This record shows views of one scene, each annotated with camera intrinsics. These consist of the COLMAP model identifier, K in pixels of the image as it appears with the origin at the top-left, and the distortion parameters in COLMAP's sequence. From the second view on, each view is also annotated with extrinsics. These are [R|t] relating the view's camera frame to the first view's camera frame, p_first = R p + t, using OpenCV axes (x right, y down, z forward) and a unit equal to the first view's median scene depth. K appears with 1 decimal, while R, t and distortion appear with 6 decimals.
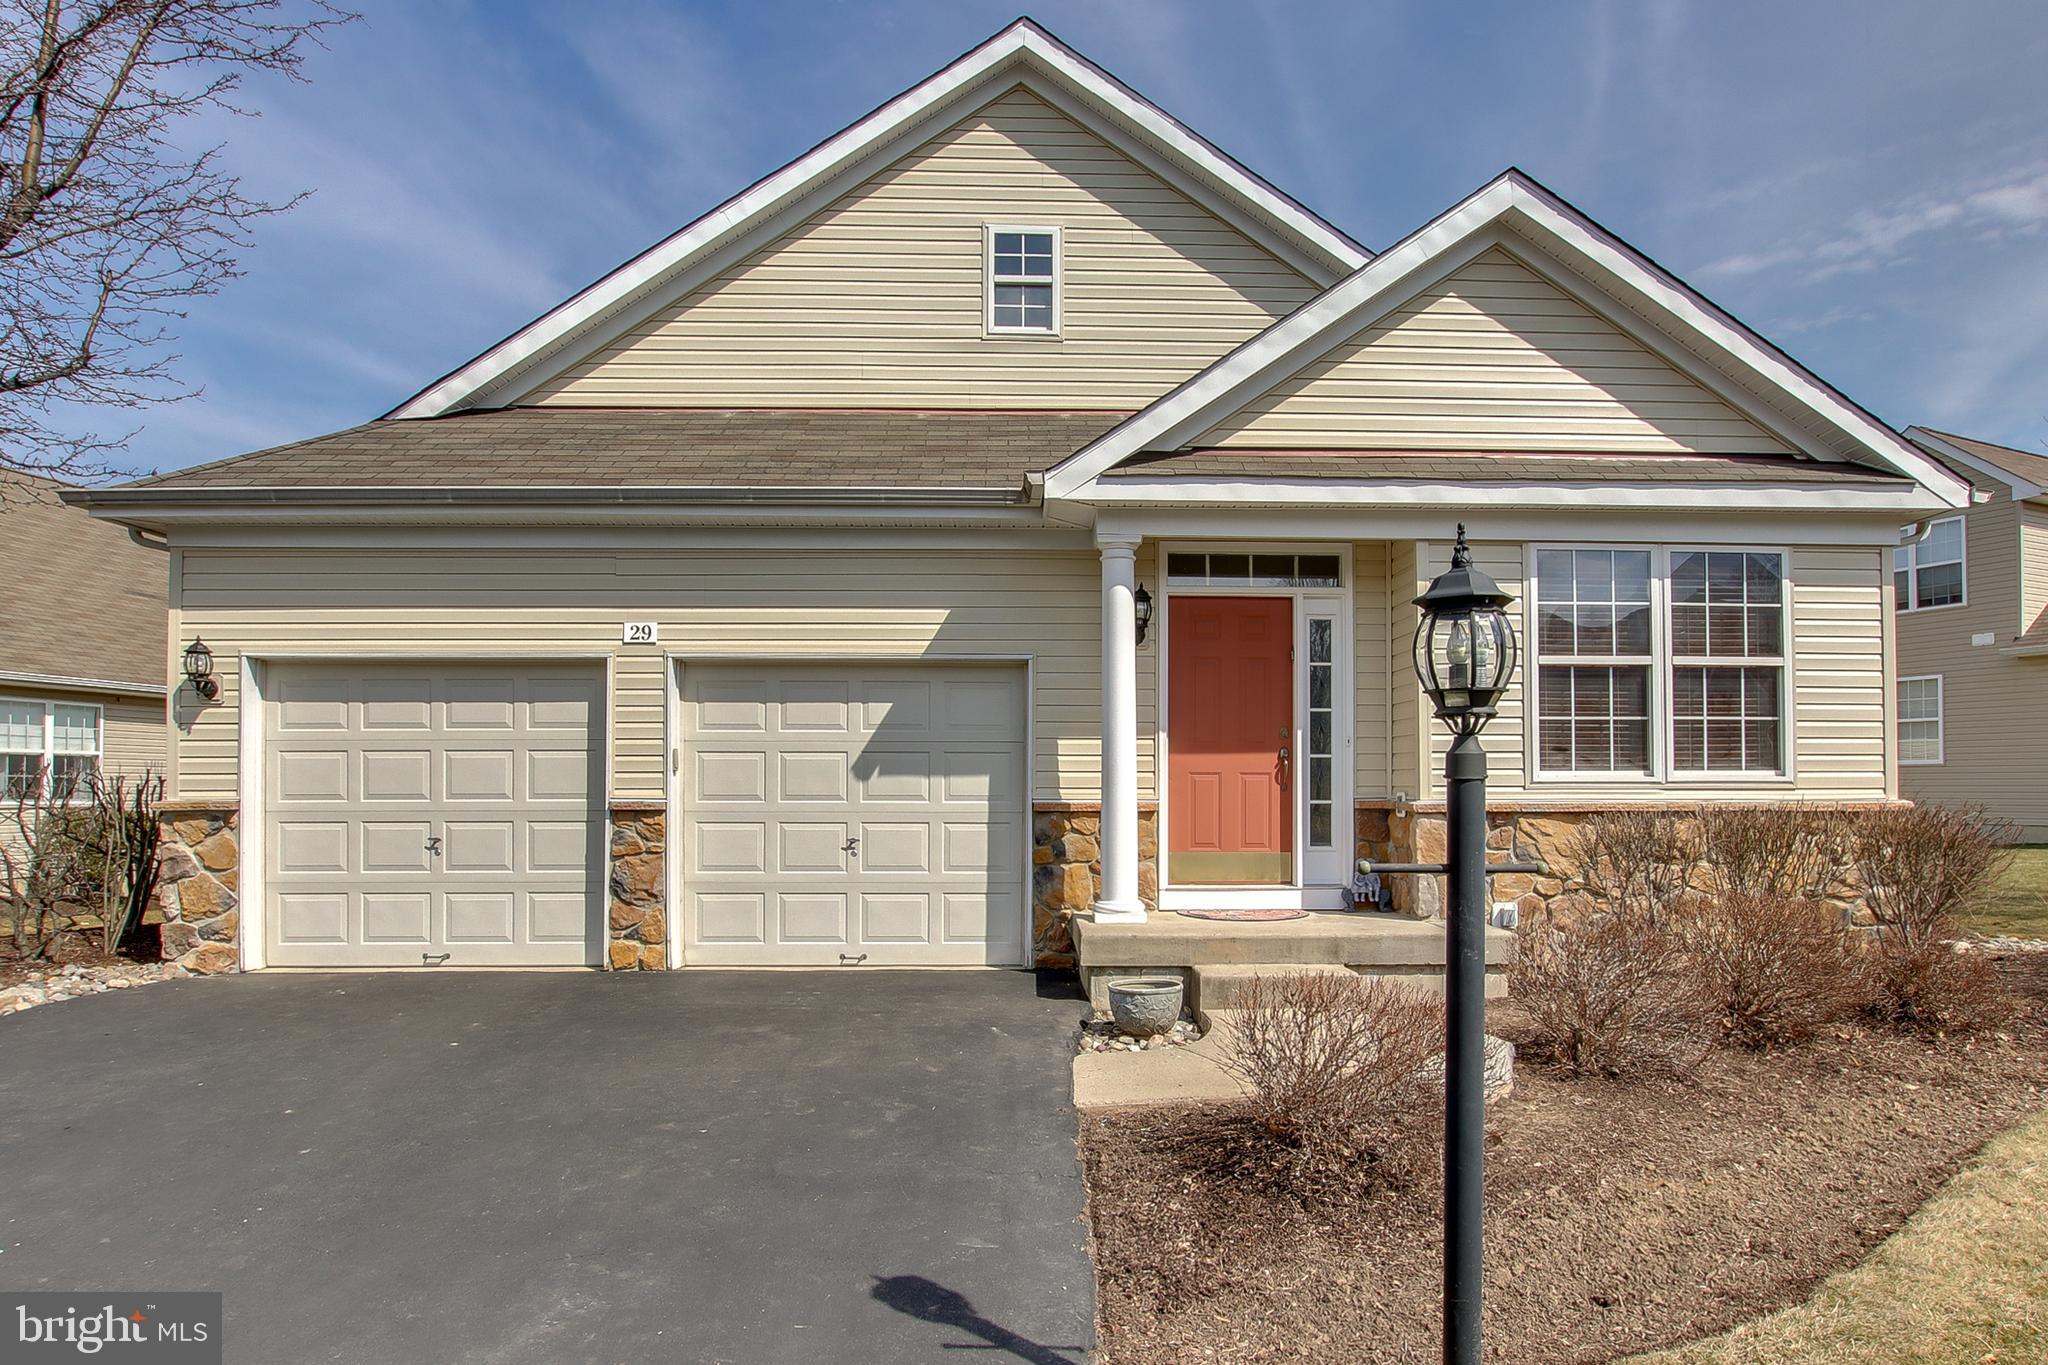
lens RADIAL K [[1186.5, 0, 1074.4], [0, 1186.5, 766.6], [0, 0, 1]] dist [-0.023861, 0.000321]
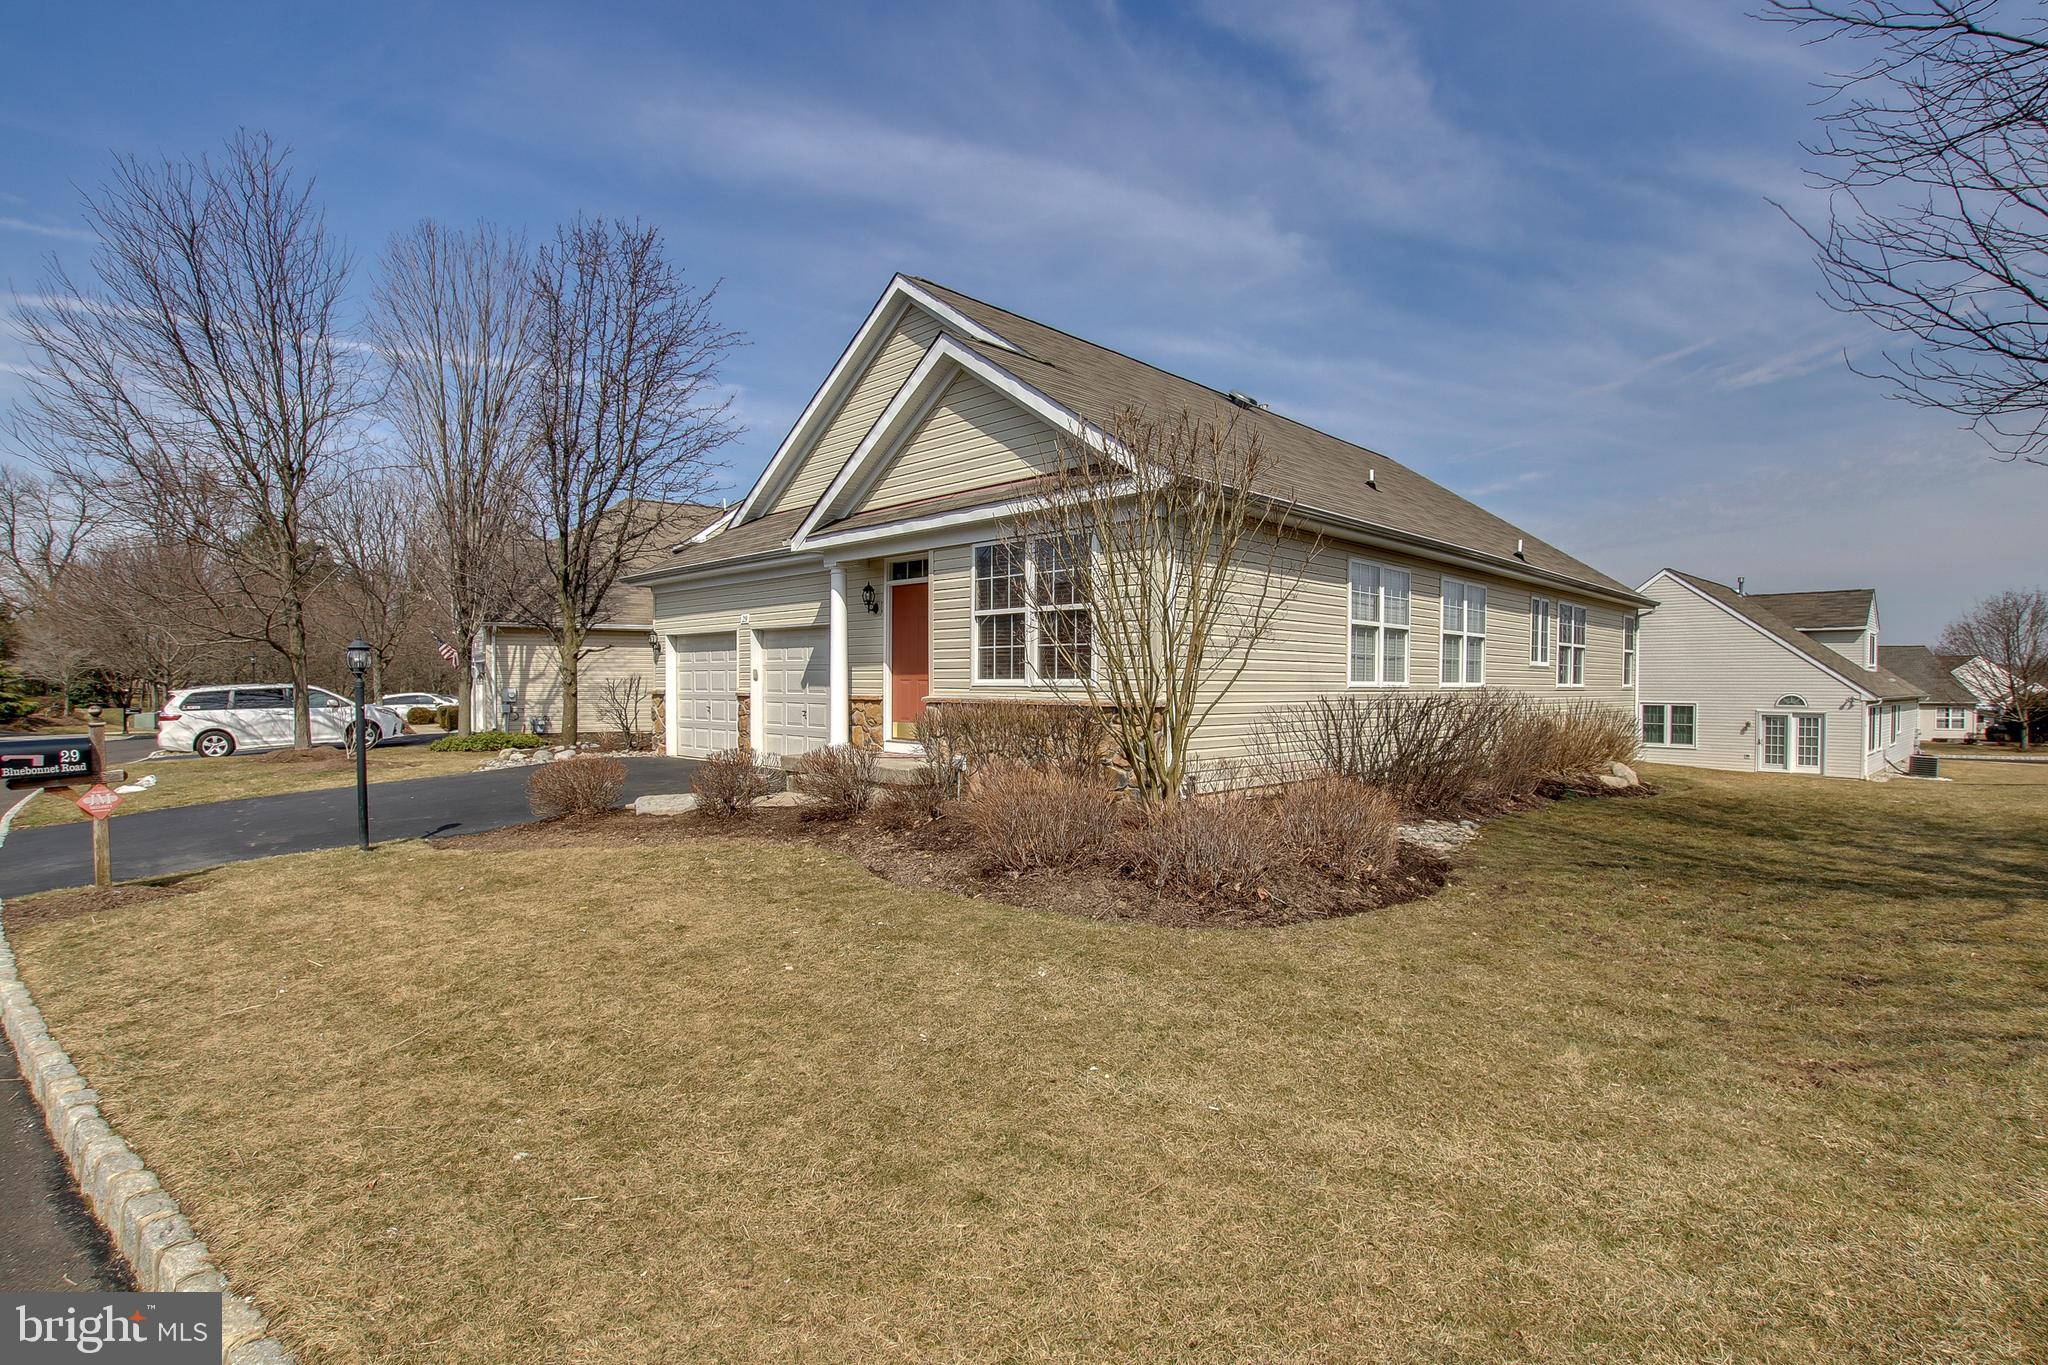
lens RADIAL K [[991.7, 0, 1021.7], [0, 991.7, 688.3], [0, 0, 1]] dist [-0.001123, -0.000078]
pose [[0.678114, 0.006708, -0.734927, 1.430832], [0.006664, 0.999861, 0.015276, -0.004559], [0.734927, -0.015256, 0.677975, 0.082868]]
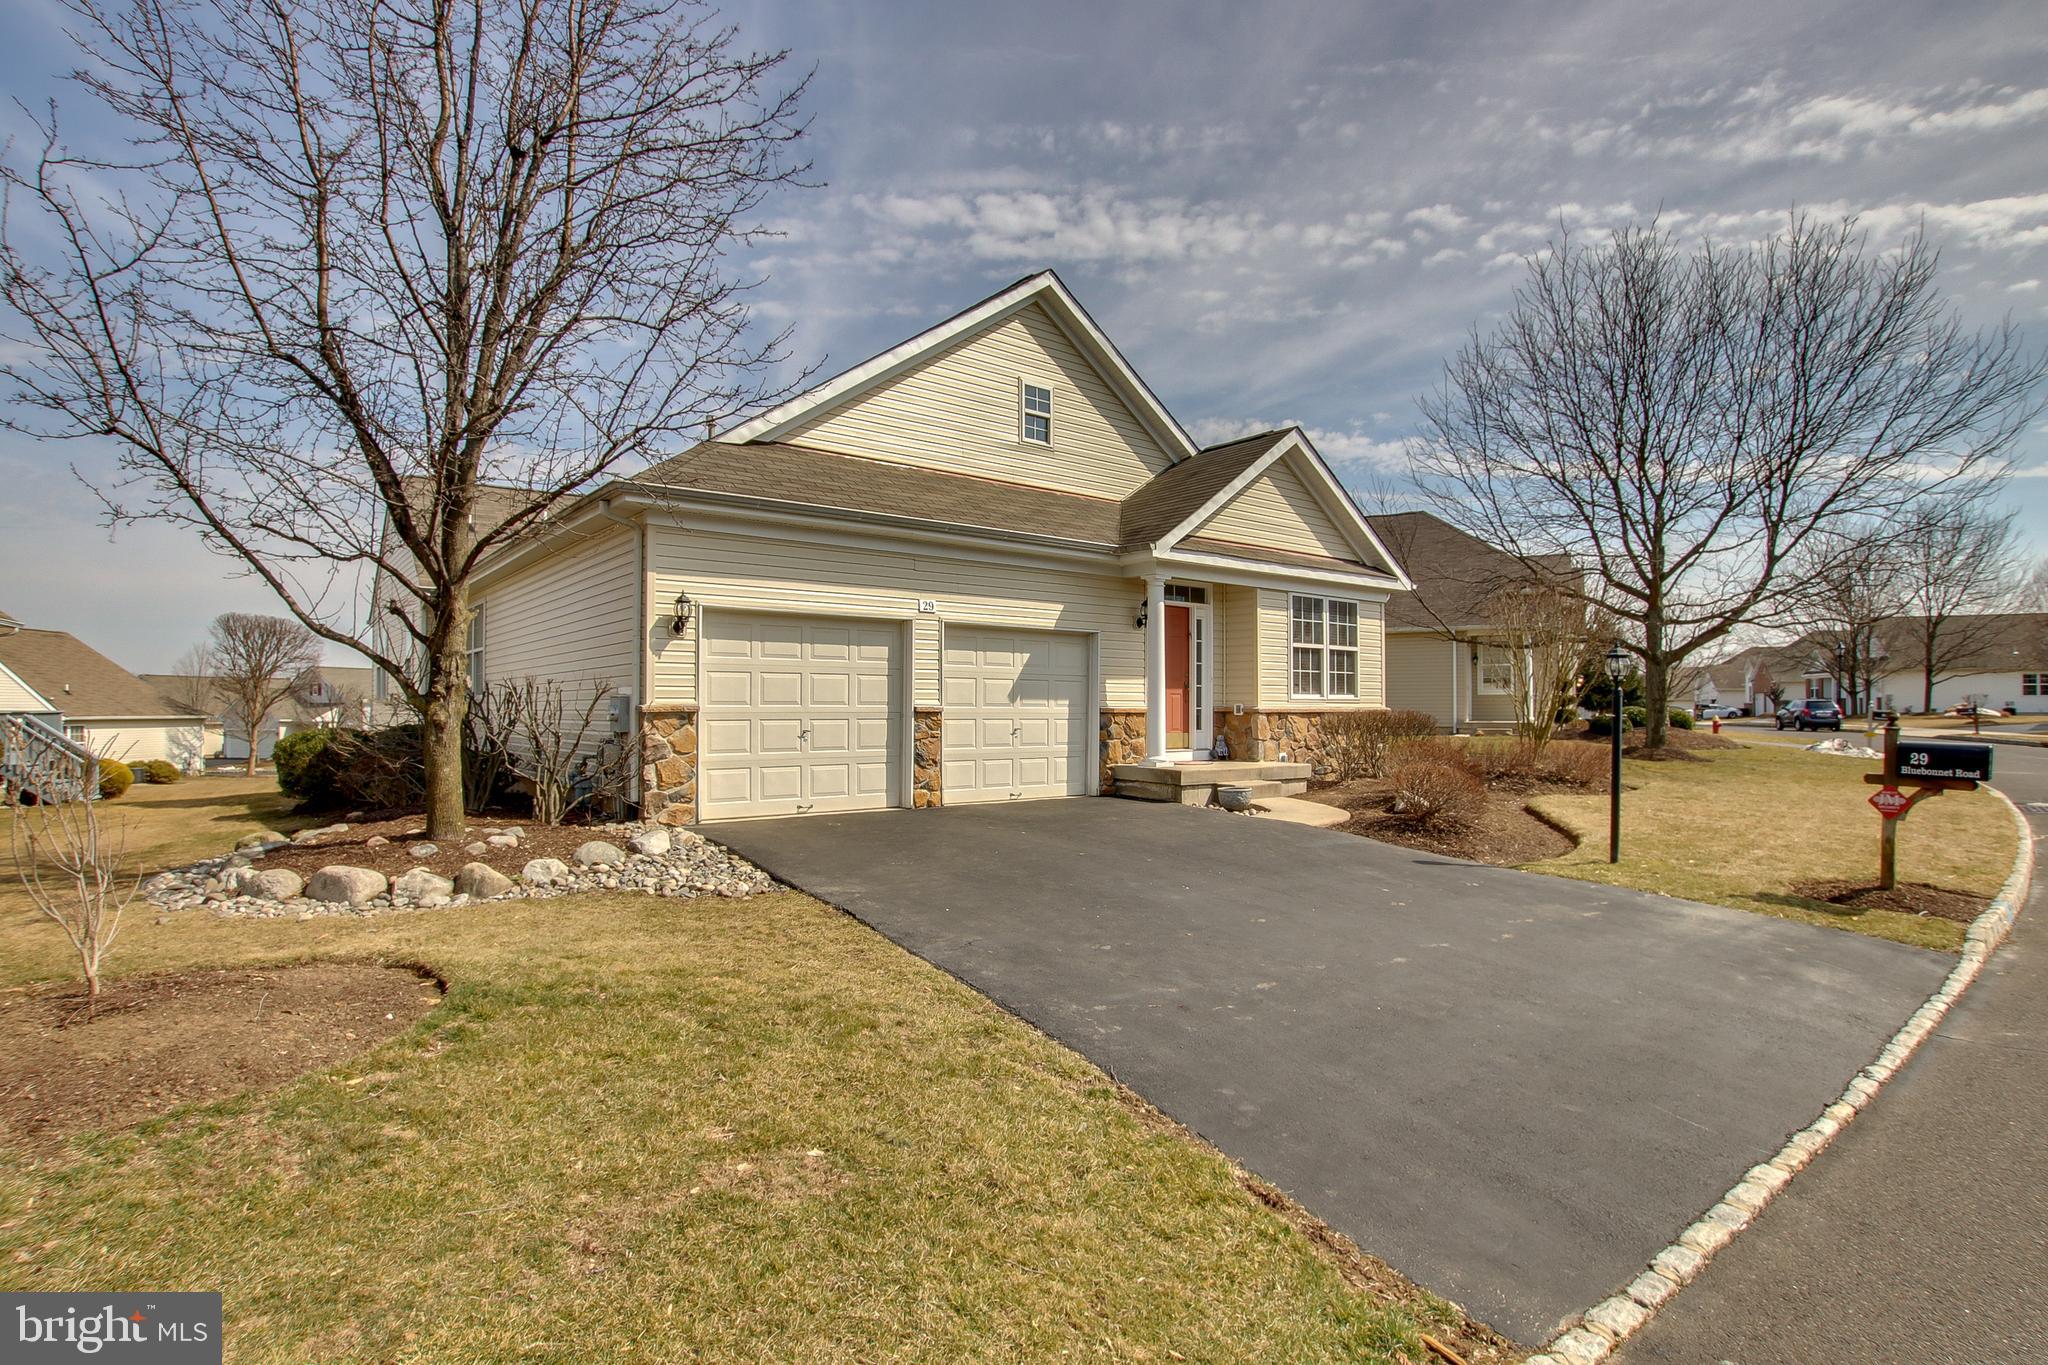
lens RADIAL K [[991.7, 0, 1019.3], [0, 991.7, 691.9], [0, 0, 1]] dist [-0.001123, -0.000078]
pose [[0.814916, 0.012001, 0.579456, -1.083509], [-0.011008, 0.999926, -0.005227, 0.014310], [-0.579475, -0.002119, 0.814987, -0.228362]]
